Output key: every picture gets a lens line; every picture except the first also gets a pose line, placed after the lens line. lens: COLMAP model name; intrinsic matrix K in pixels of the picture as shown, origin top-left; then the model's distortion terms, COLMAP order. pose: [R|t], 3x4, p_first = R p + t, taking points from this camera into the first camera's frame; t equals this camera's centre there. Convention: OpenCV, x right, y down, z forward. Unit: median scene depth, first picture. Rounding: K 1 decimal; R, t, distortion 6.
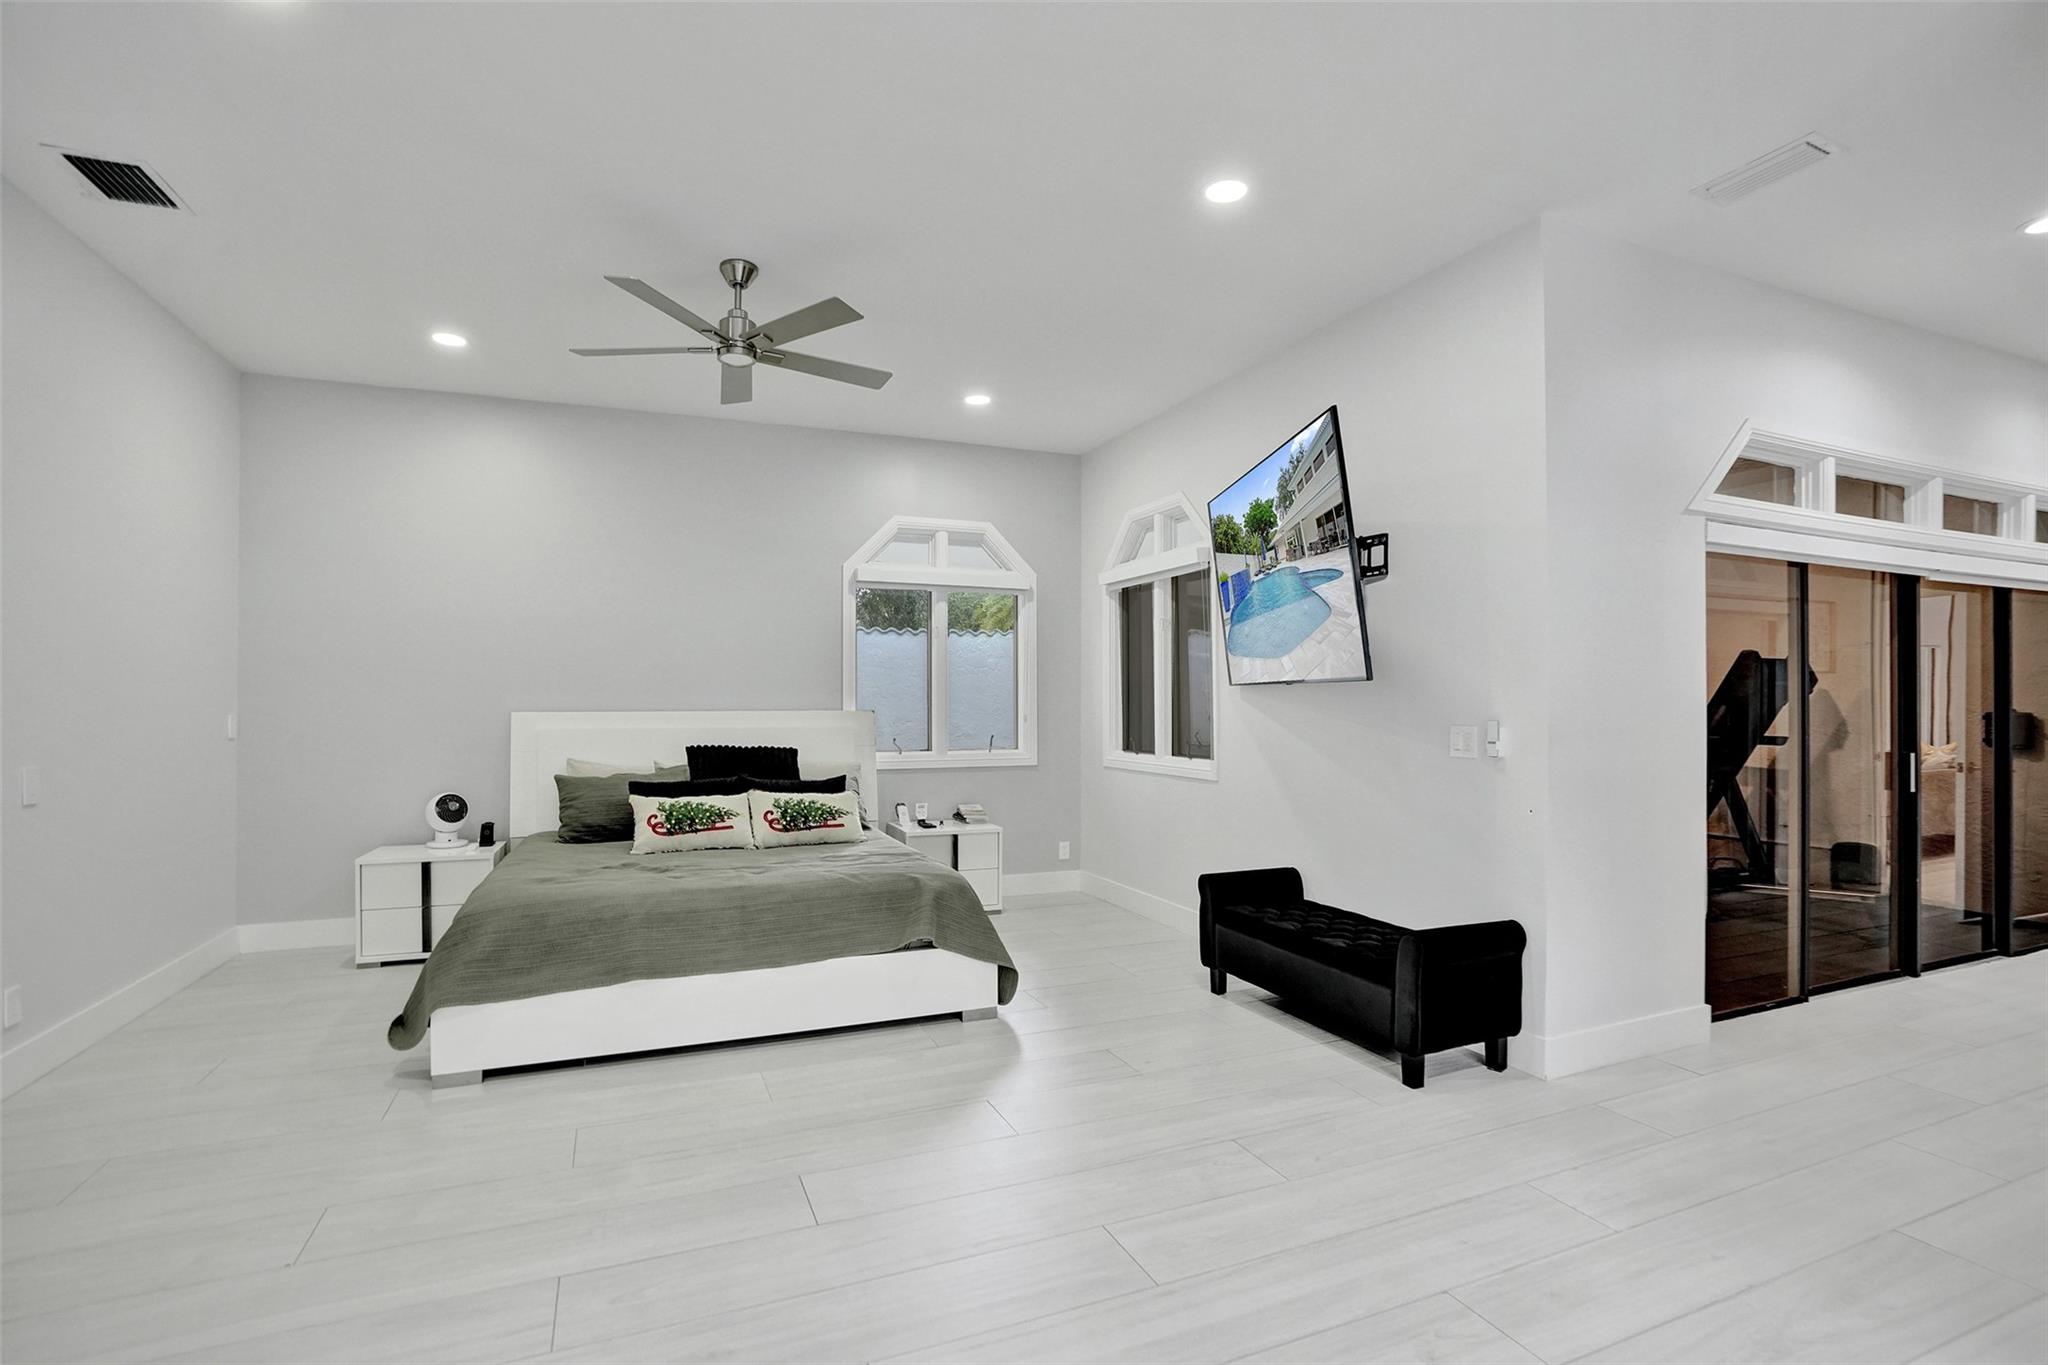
lens RADIAL K [[960.0, 0, 992.5], [0, 960.0, 695.1], [0, 0, 1]] dist [-0.051277, 0.019989]
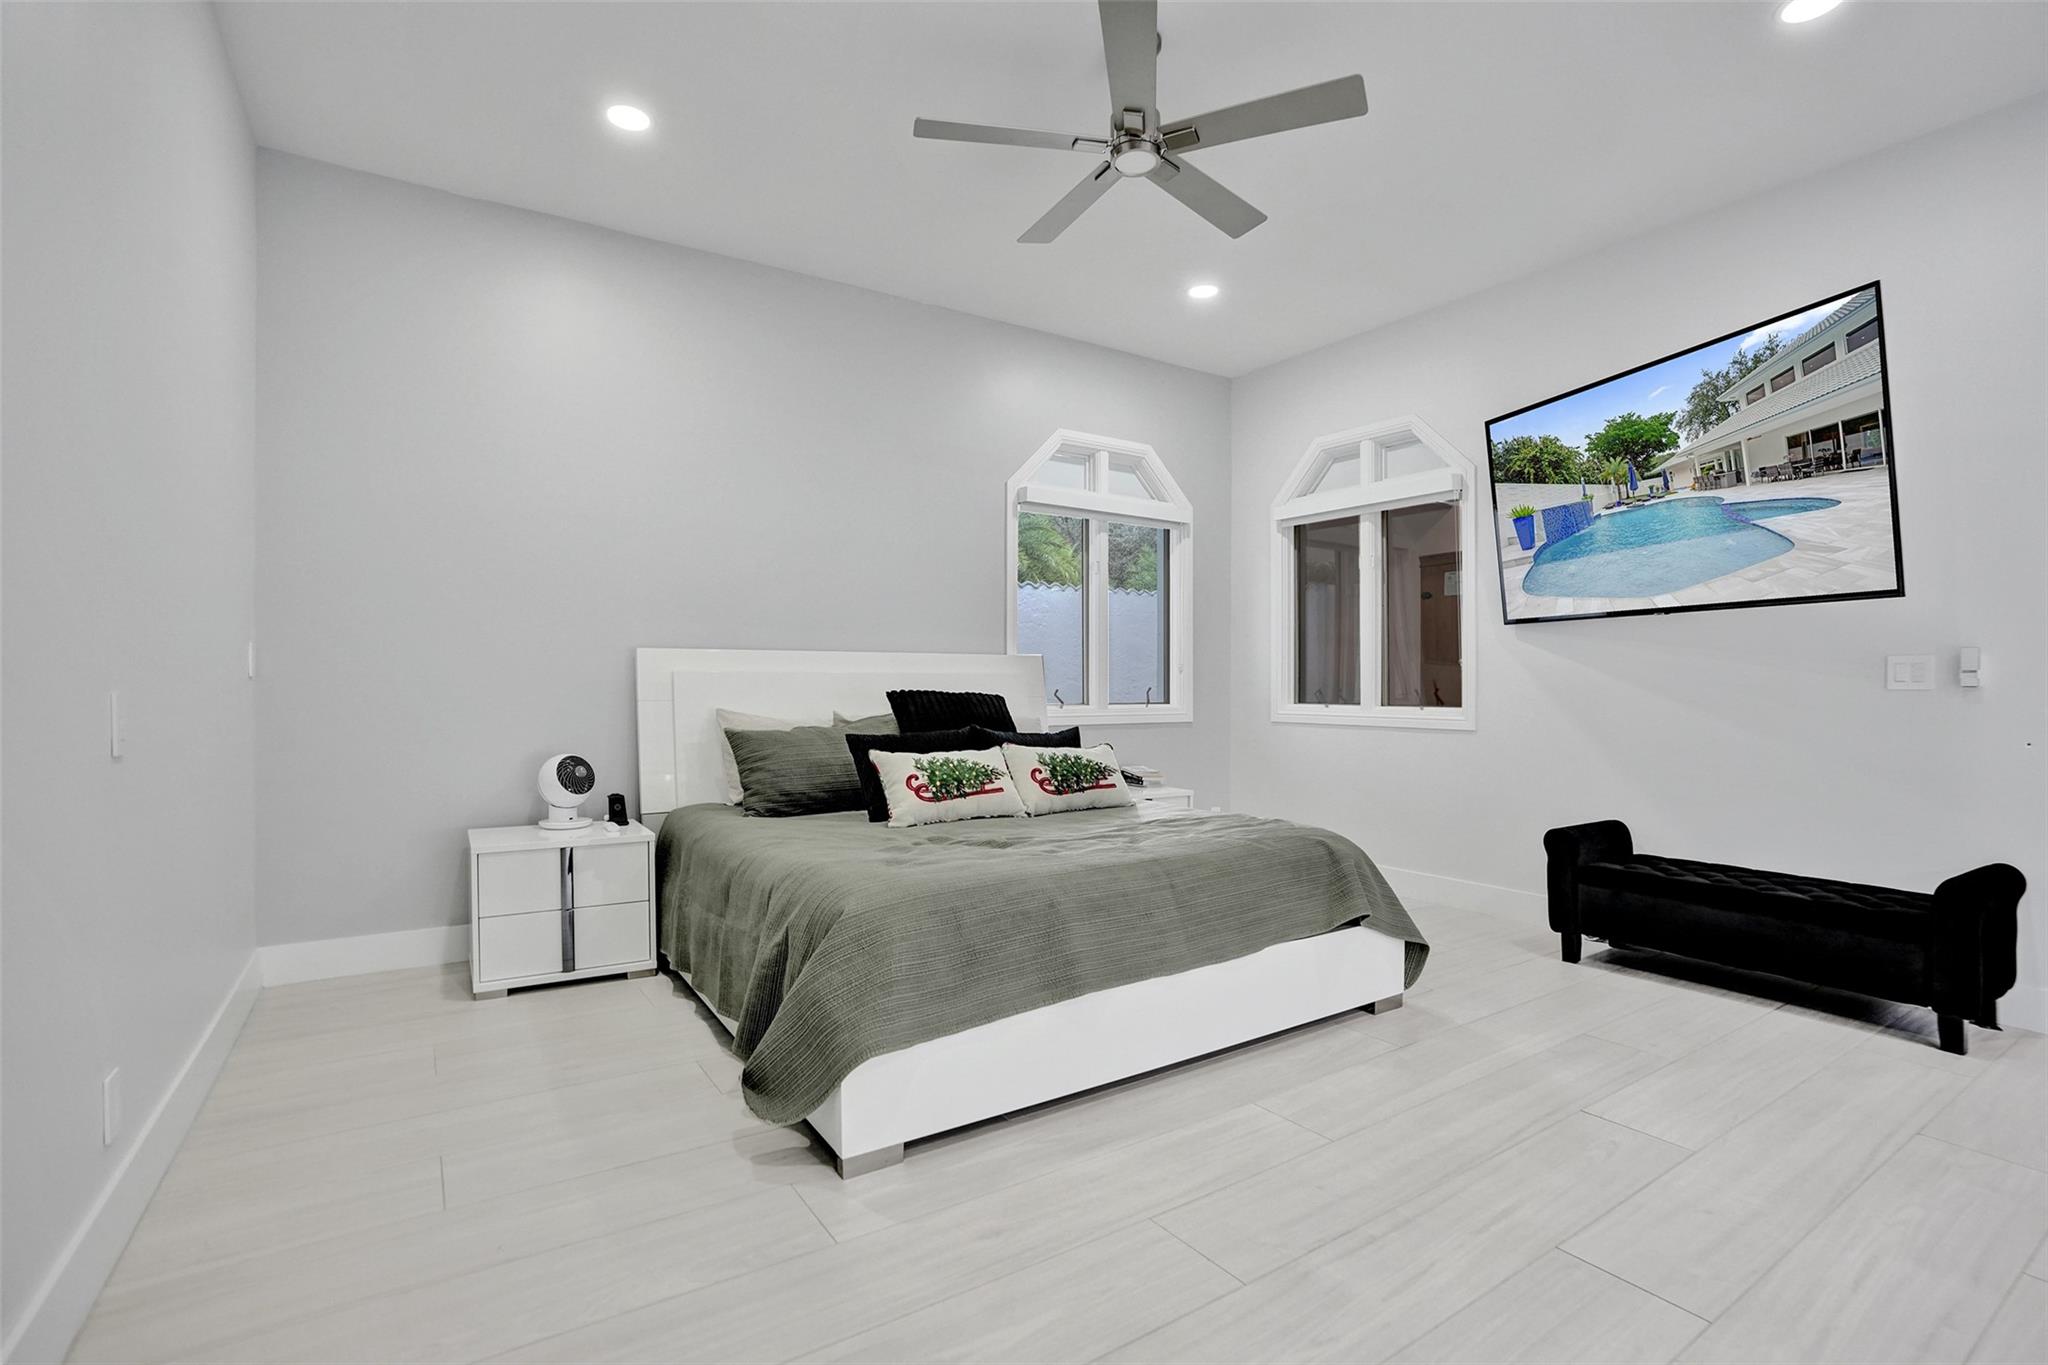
lens RADIAL K [[960.0, 0, 1016.6], [0, 960.0, 688.9], [0, 0, 1]] dist [-0.051277, 0.019989]
pose [[0.974159, 0.004728, 0.225812, -0.428546], [-0.011311, 0.999548, 0.027868, 0.029855], [-0.225578, -0.029702, 0.973772, 0.210580]]
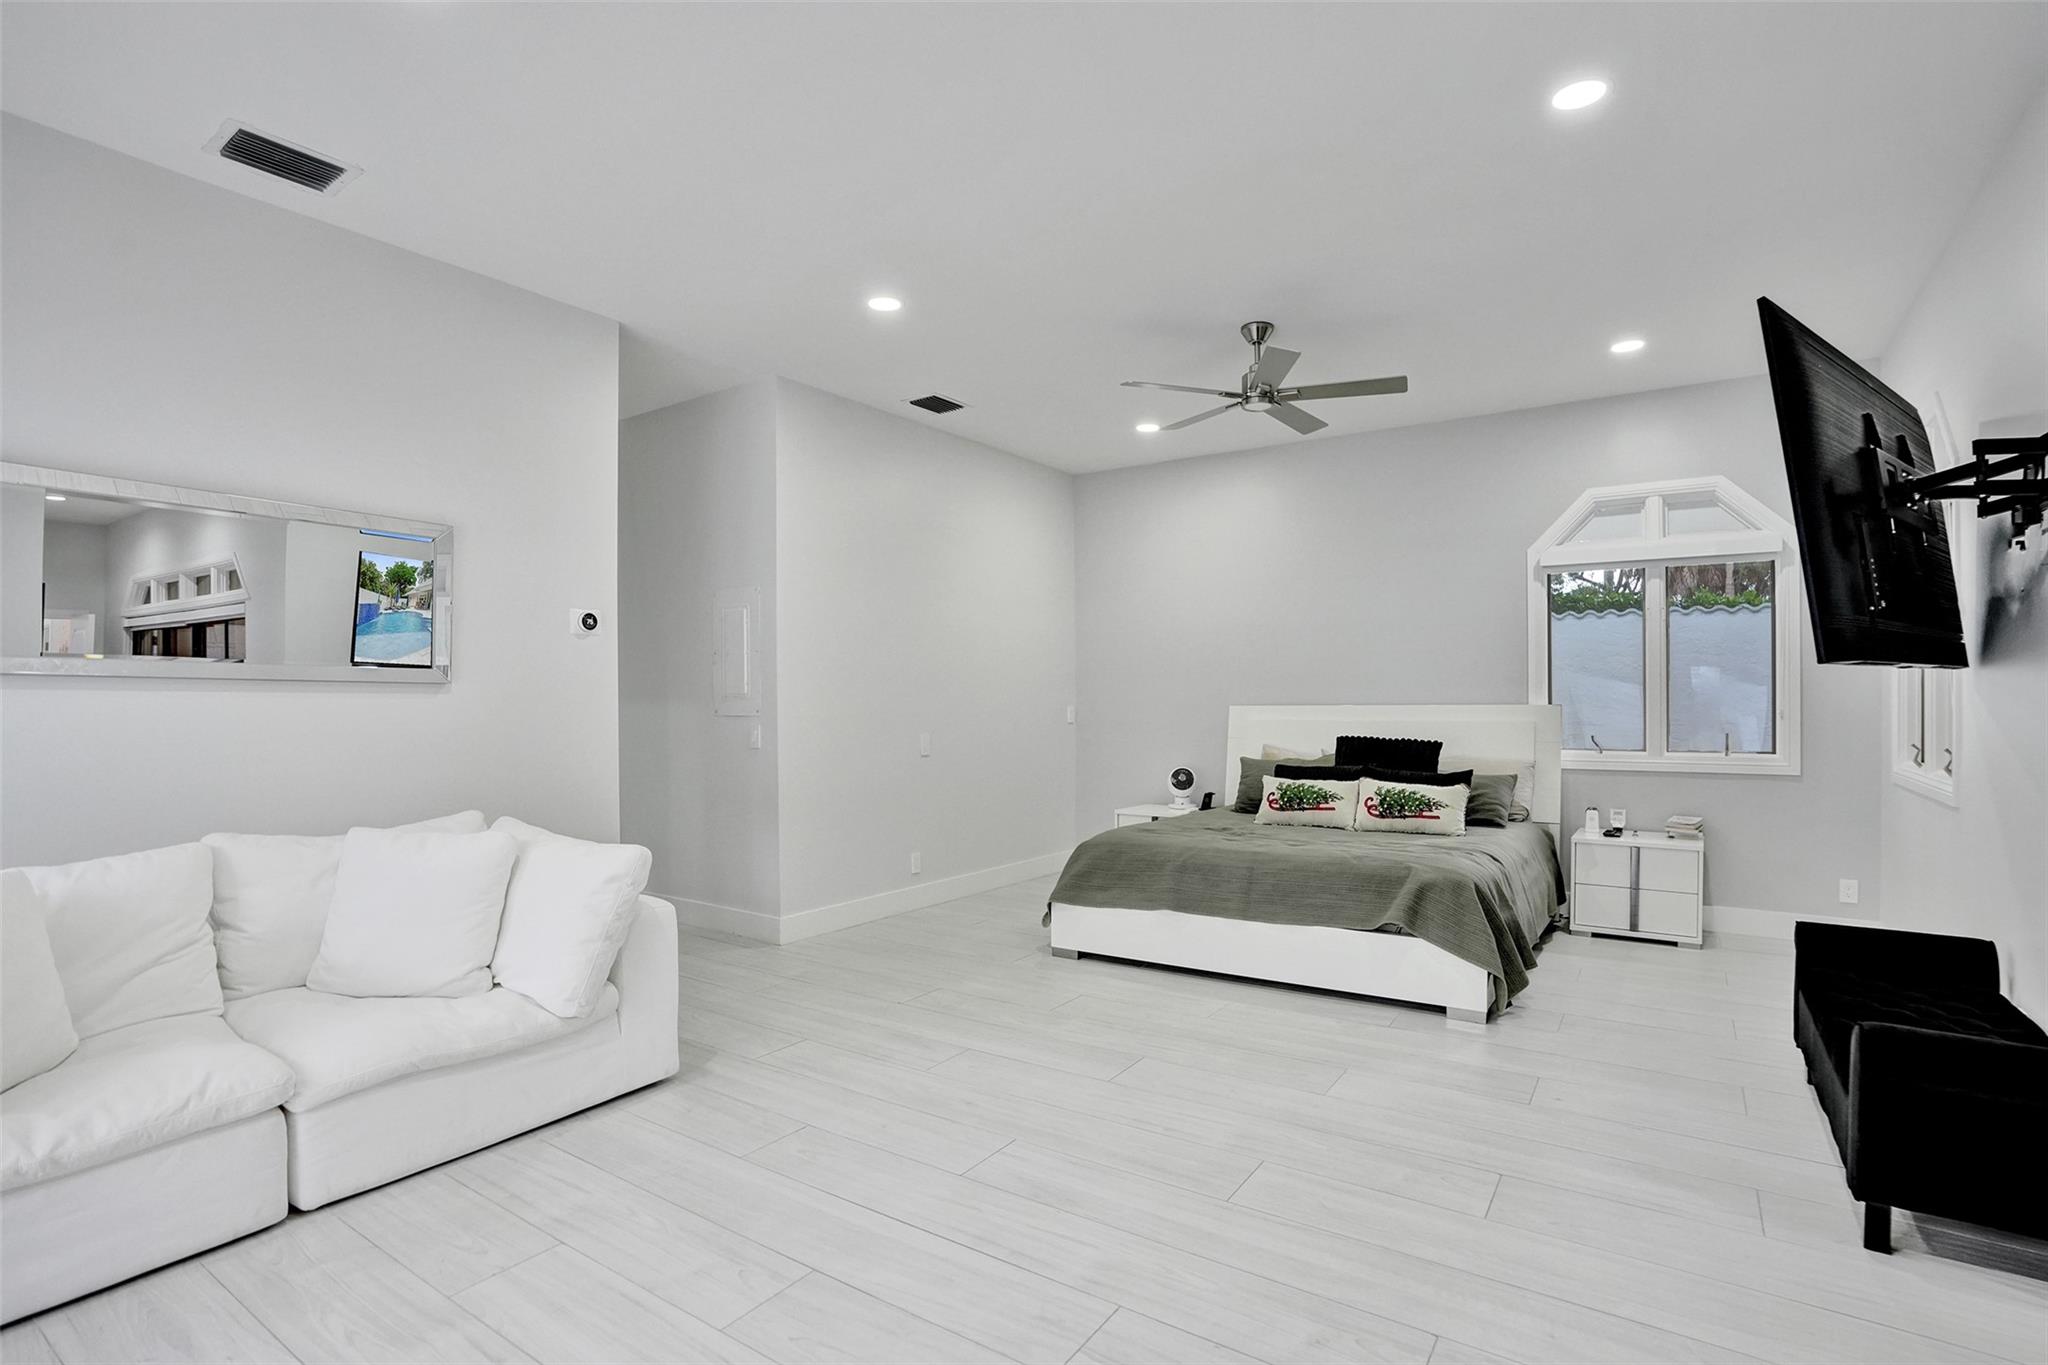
lens RADIAL K [[960.0, 0, 1014.1], [0, 960.0, 709.4], [0, 0, 1]] dist [-0.051277, 0.019989]
pose [[0.559023, 0.004167, -0.829141, 0.429560], [0.012490, 0.999832, 0.013446, 0.001852], [0.829058, -0.017872, 0.558877, 0.064688]]
